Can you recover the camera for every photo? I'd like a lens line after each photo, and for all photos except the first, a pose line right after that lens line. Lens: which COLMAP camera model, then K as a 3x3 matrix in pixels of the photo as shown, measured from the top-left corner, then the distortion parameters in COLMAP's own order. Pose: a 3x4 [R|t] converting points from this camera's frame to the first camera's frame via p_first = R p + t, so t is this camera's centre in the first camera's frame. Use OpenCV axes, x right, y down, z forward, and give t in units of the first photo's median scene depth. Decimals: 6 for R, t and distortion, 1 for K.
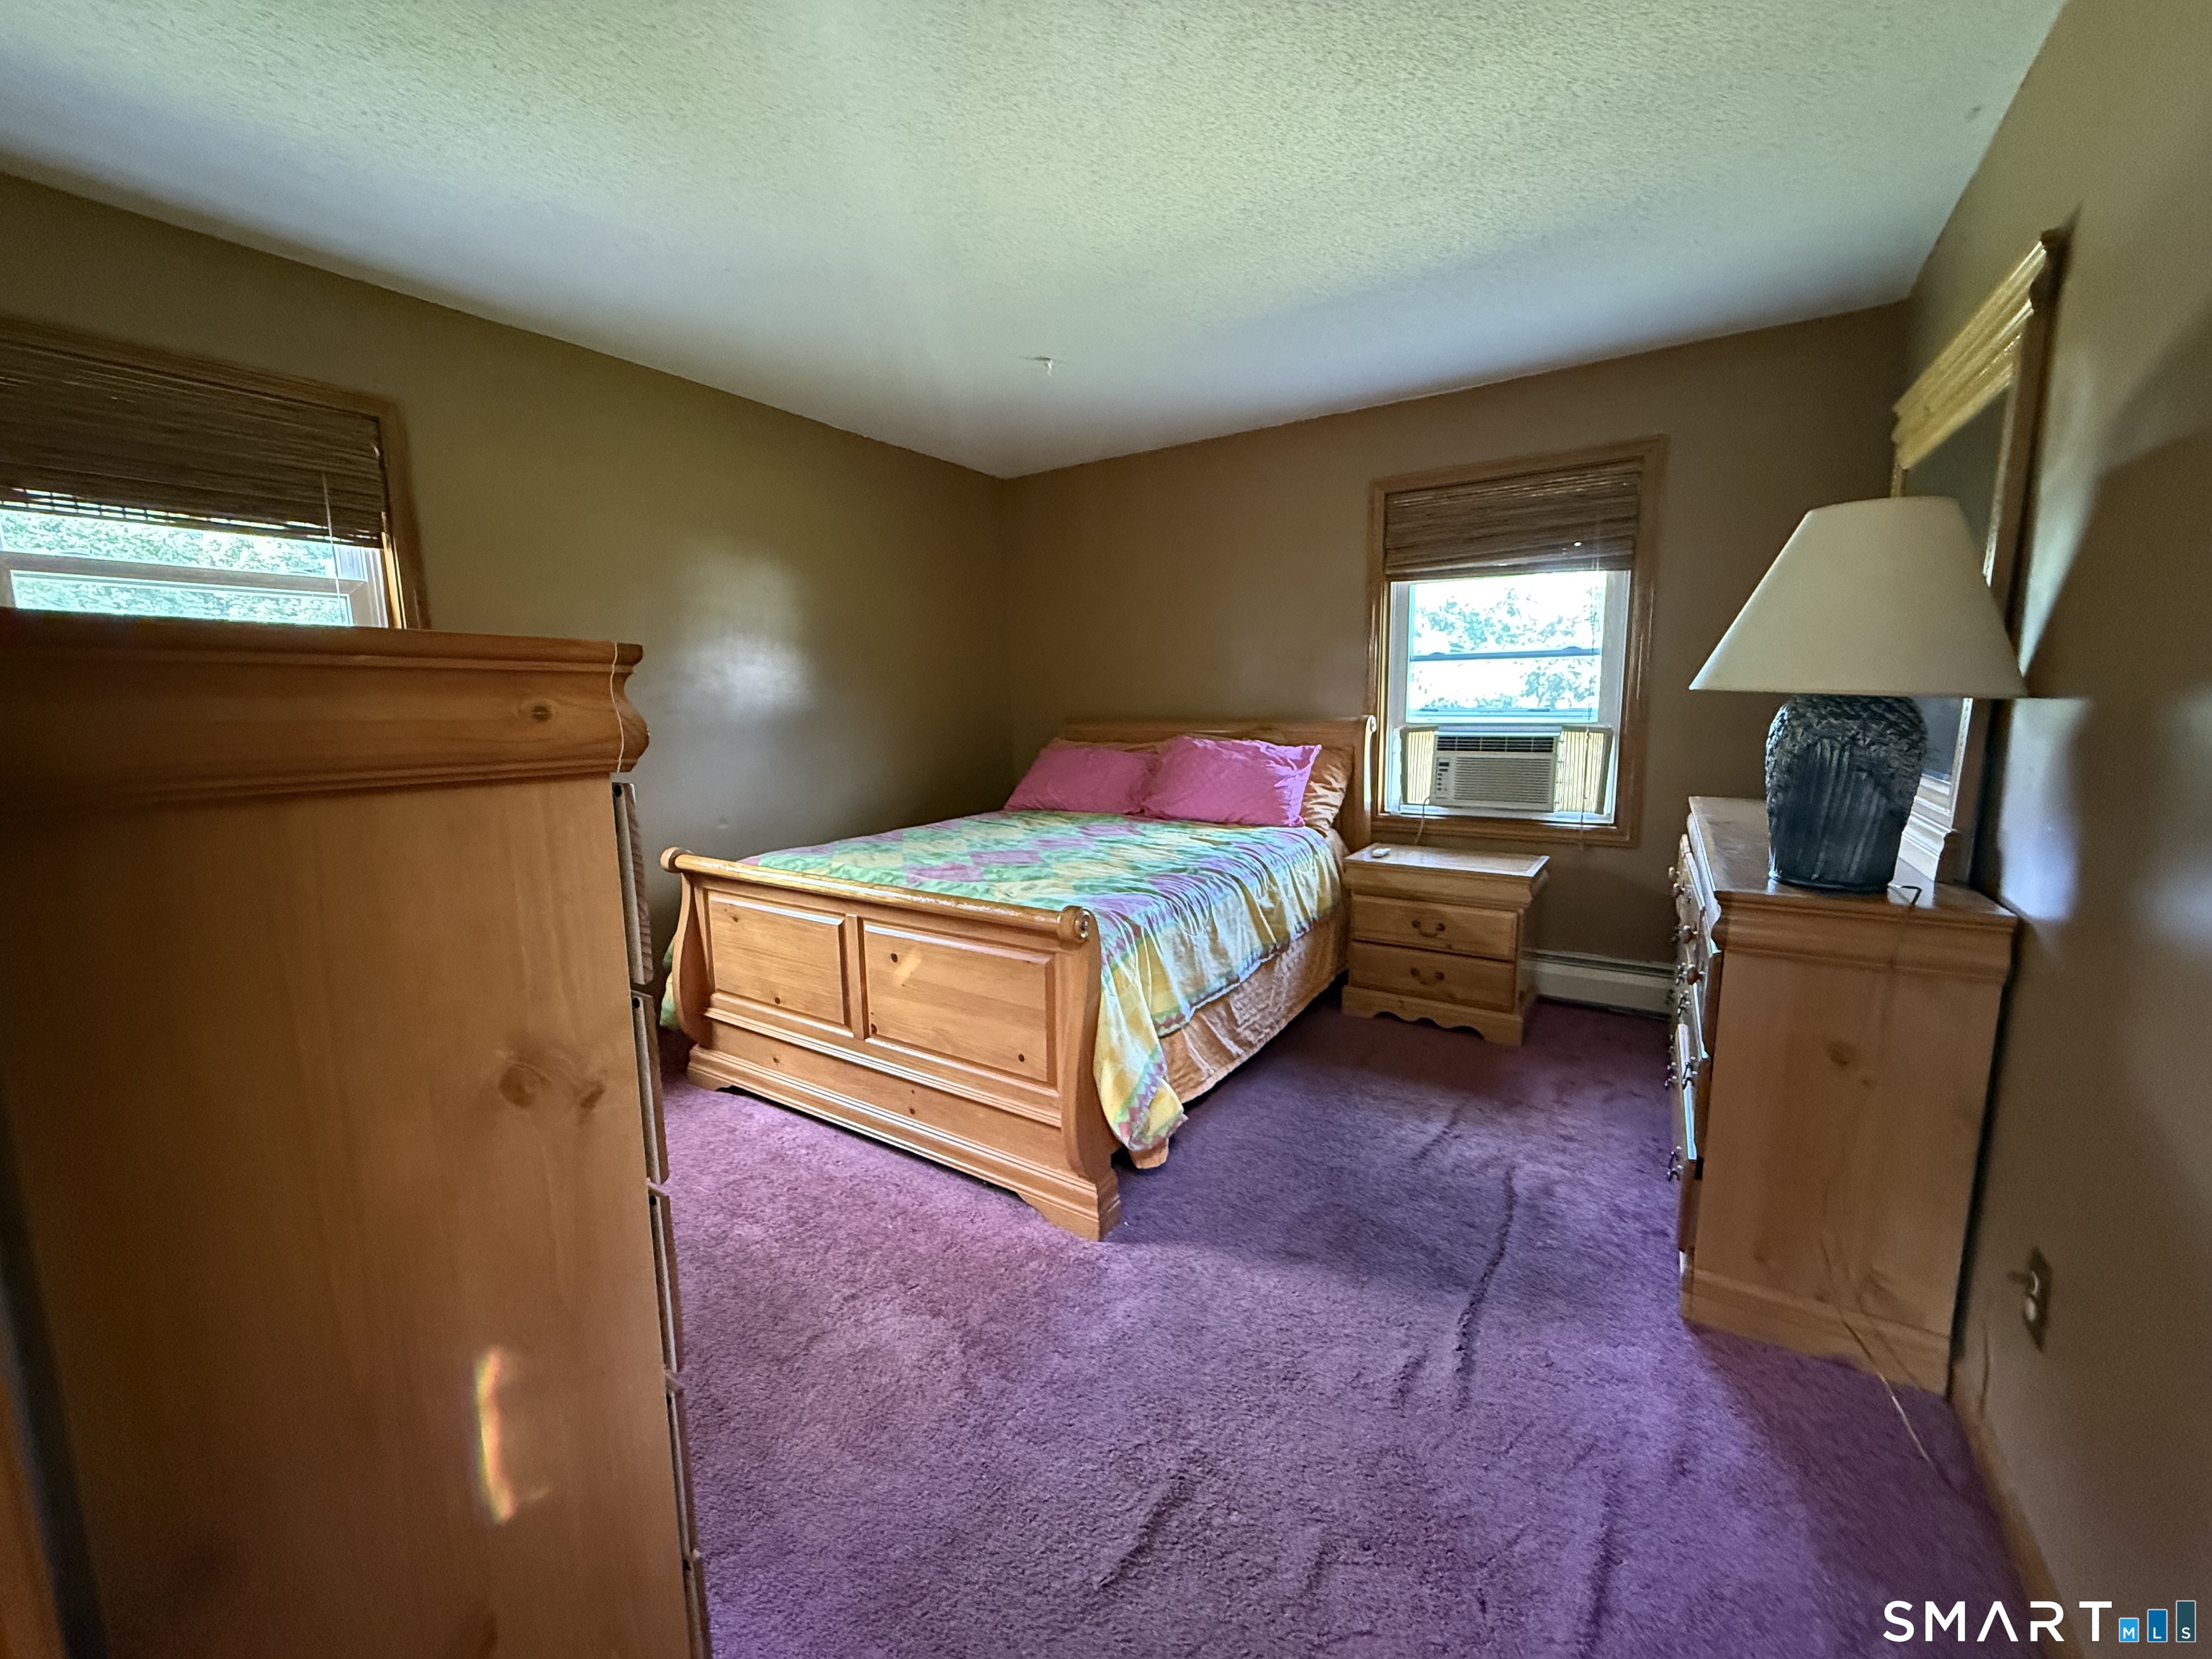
lens RADIAL K [[878.2, 0, 1098.5], [0, 878.2, 827.8], [0, 0, 1]] dist [0.001064, -0.000309]
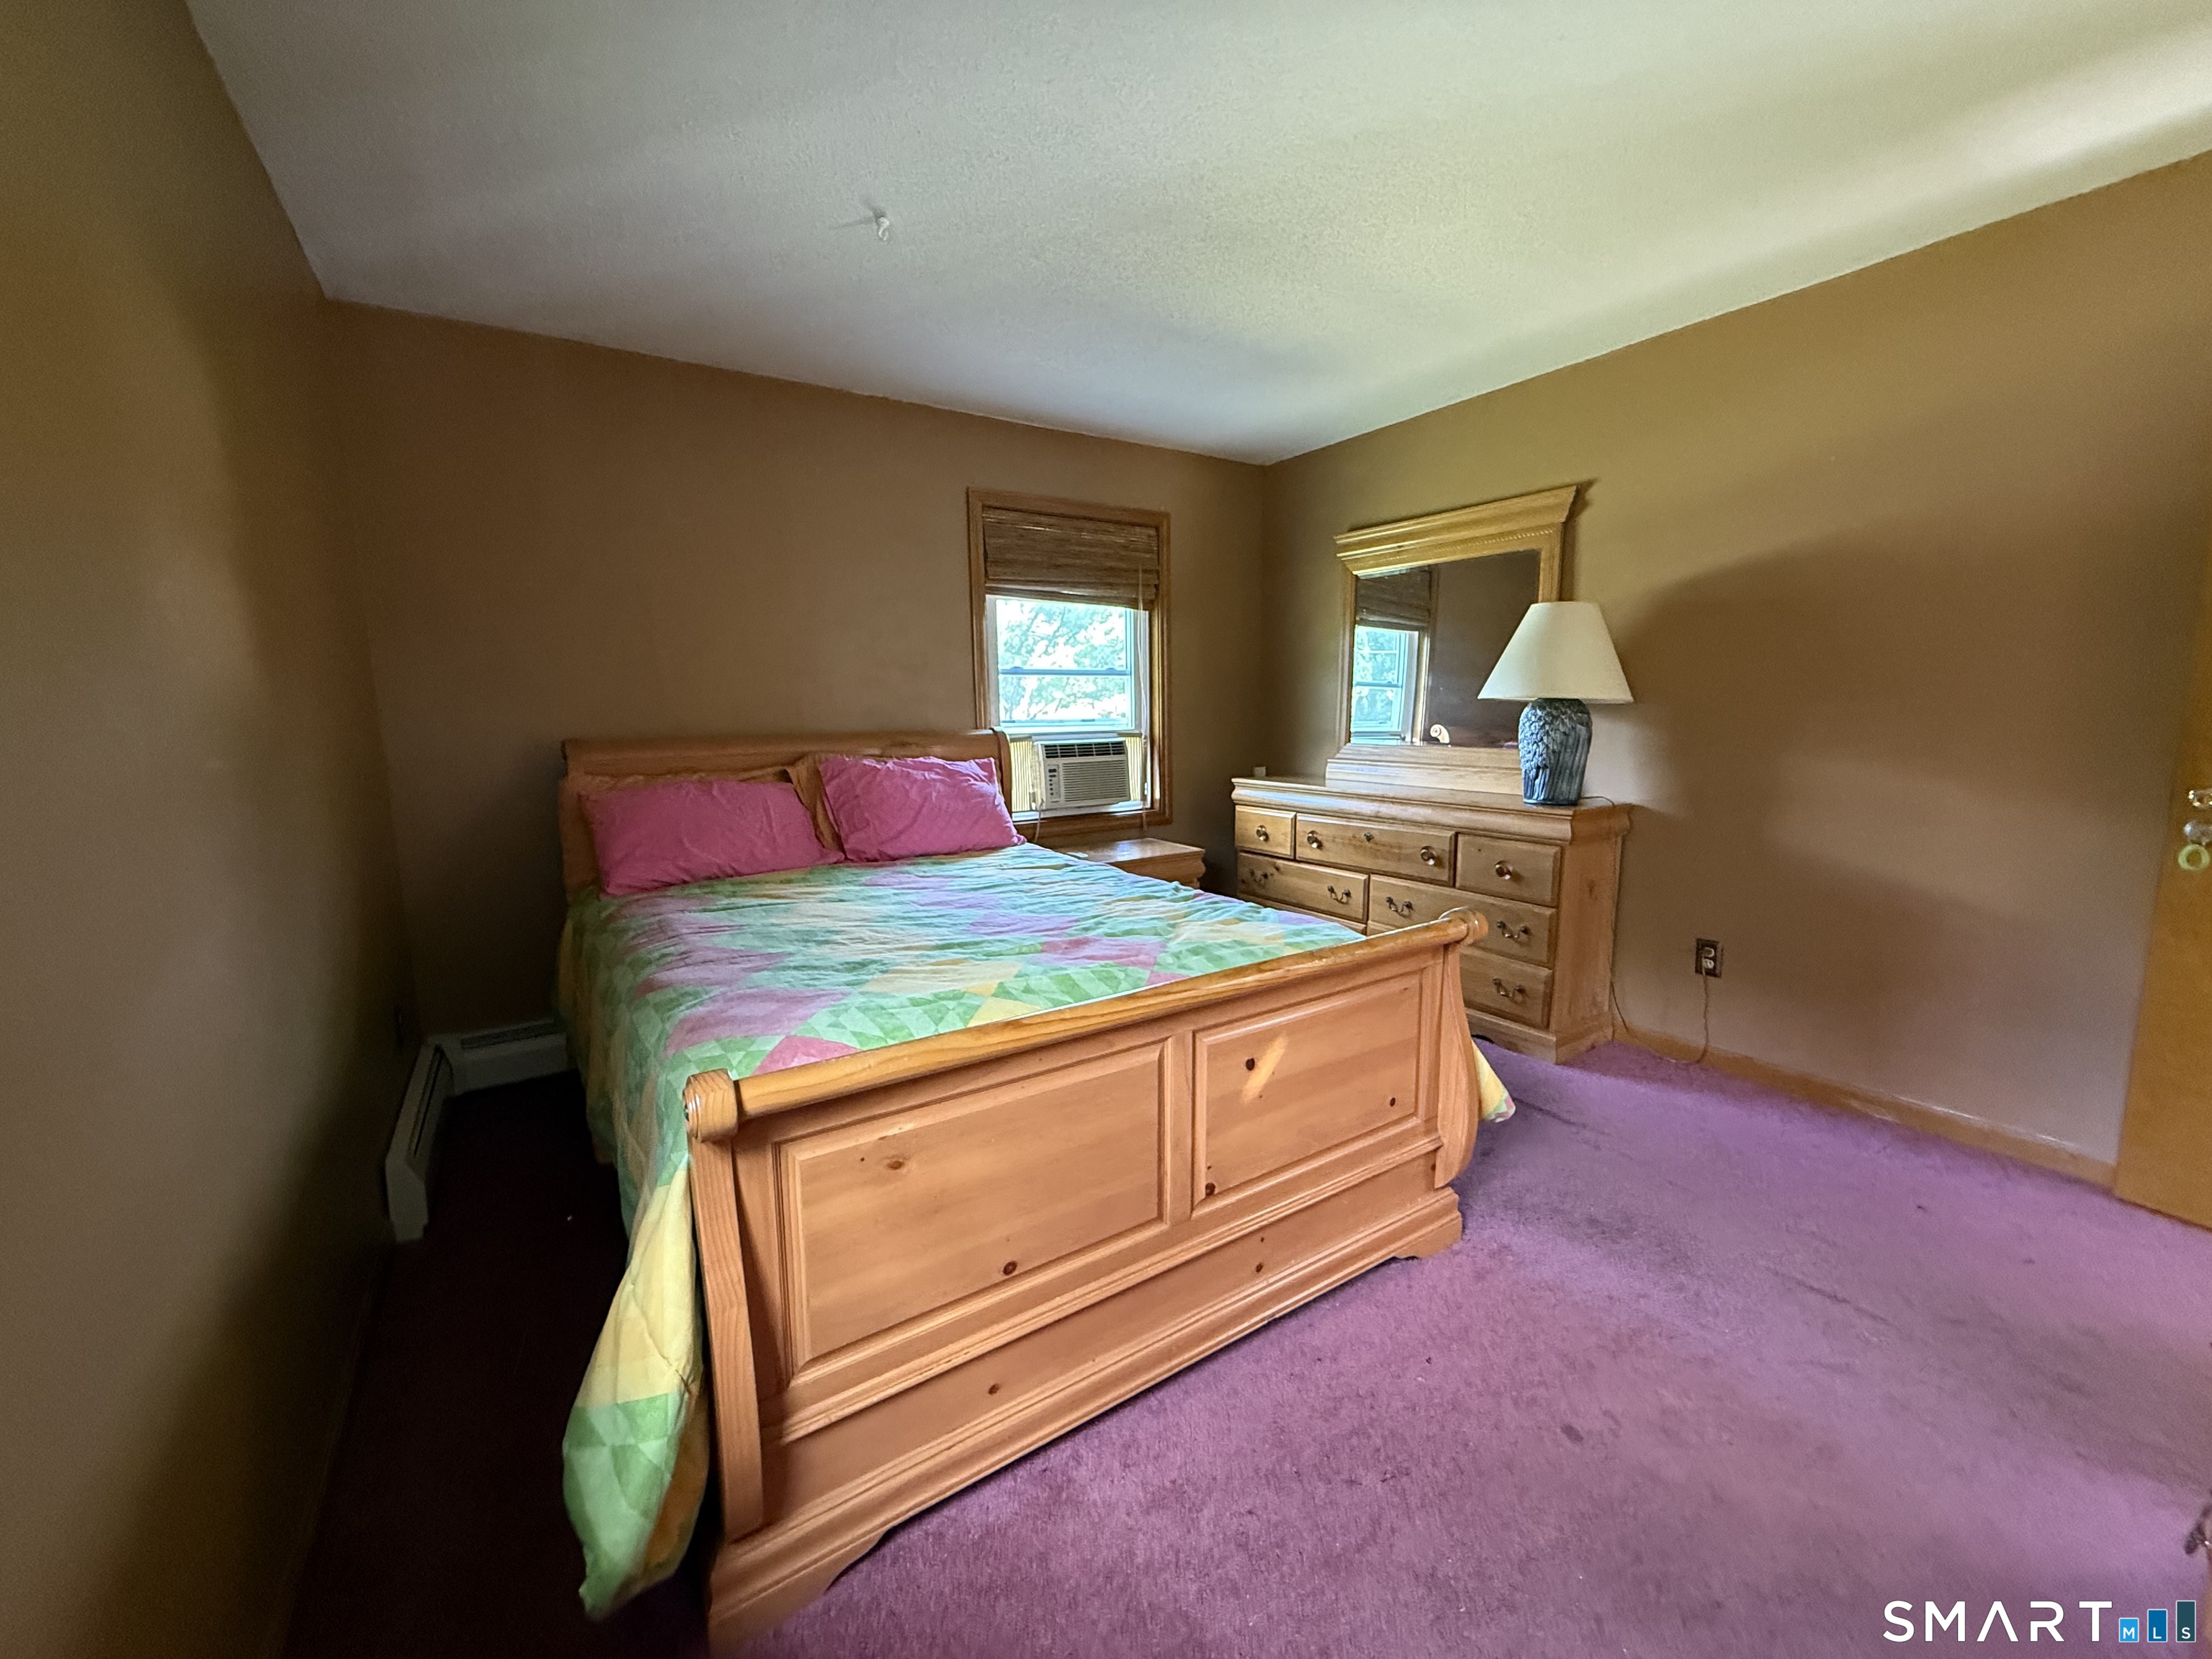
lens RADIAL K [[878.2, 0, 1098.5], [0, 878.2, 827.8], [0, 0, 1]] dist [0.001064, -0.000309]
pose [[0.392622, -0.115794, 0.912381, -0.620520], [0.141081, 0.987884, 0.064665, -0.069820], [-0.908815, 0.103331, 0.404201, 0.558575]]
